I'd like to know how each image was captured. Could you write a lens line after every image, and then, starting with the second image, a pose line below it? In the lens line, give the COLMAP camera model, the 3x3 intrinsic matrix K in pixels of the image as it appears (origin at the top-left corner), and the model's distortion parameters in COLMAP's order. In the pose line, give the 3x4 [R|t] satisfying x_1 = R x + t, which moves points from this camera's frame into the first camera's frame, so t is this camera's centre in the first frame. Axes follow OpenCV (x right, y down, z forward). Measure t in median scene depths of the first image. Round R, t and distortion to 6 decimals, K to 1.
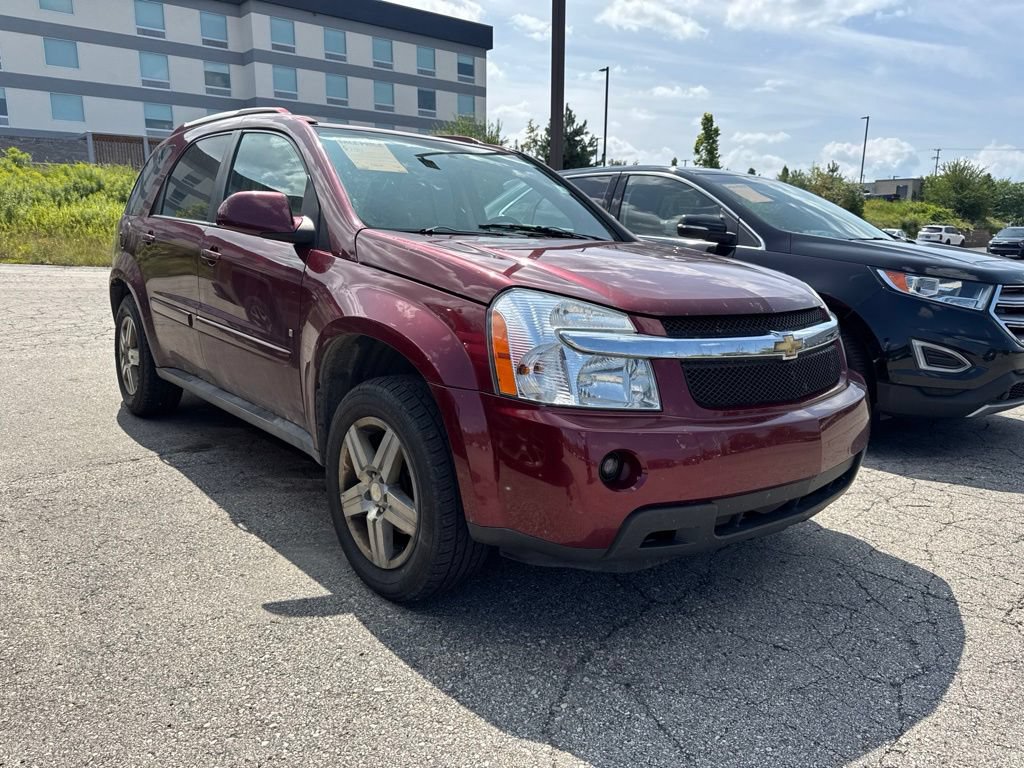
lens RADIAL K [[729.7, 0, 514.6], [0, 729.7, 379.0], [0, 0, 1]] dist [0.018282, -0.024043]
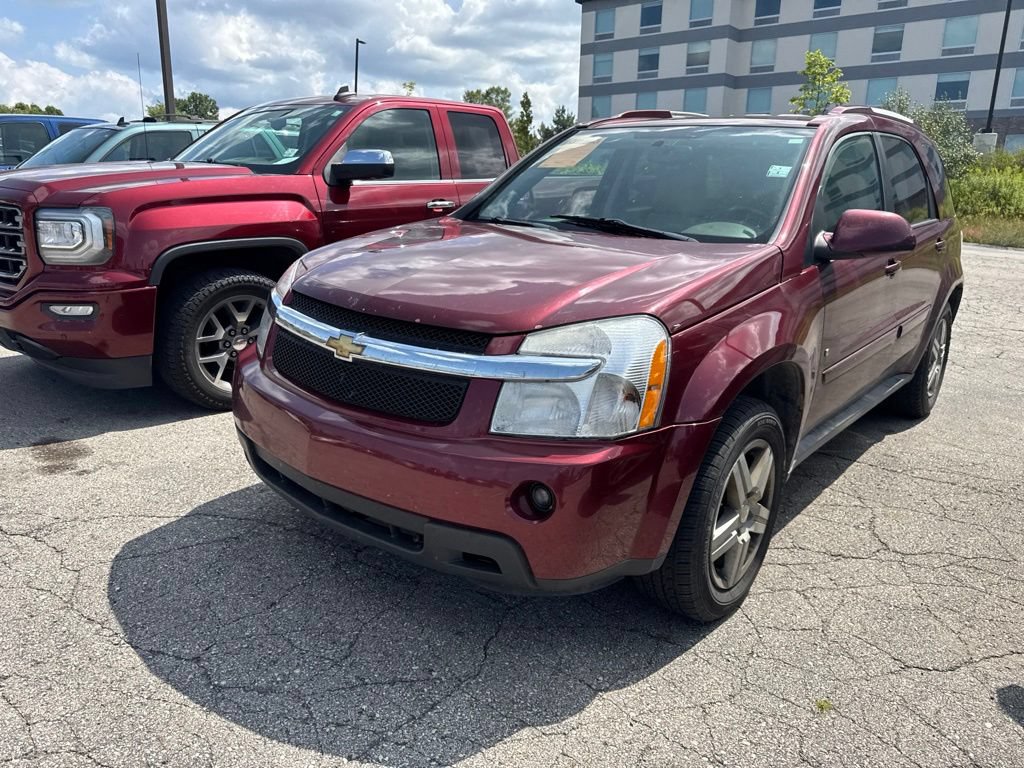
lens RADIAL K [[729.7, 0, 506.0], [0, 729.7, 374.0], [0, 0, 1]] dist [0.018282, -0.024043]
pose [[0.156376, 0.232017, -0.960060, 1.014007], [-0.218494, 0.956062, 0.195462, -0.185081], [0.963227, 0.179201, 0.200199, 0.772234]]
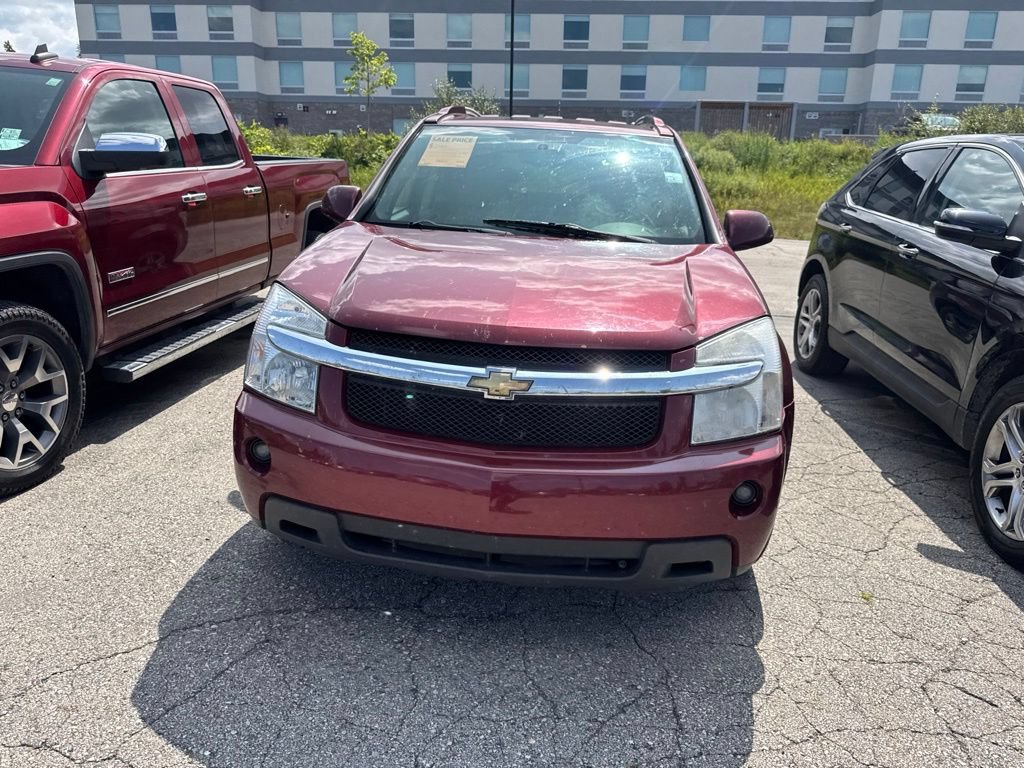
lens RADIAL K [[729.7, 0, 504.3], [0, 729.7, 388.0], [0, 0, 1]] dist [0.018282, -0.024043]
pose [[0.690751, 0.207549, -0.692666, 0.743023], [-0.164093, 0.977923, 0.129384, -0.116569], [0.704227, 0.024290, 0.709559, 0.292994]]
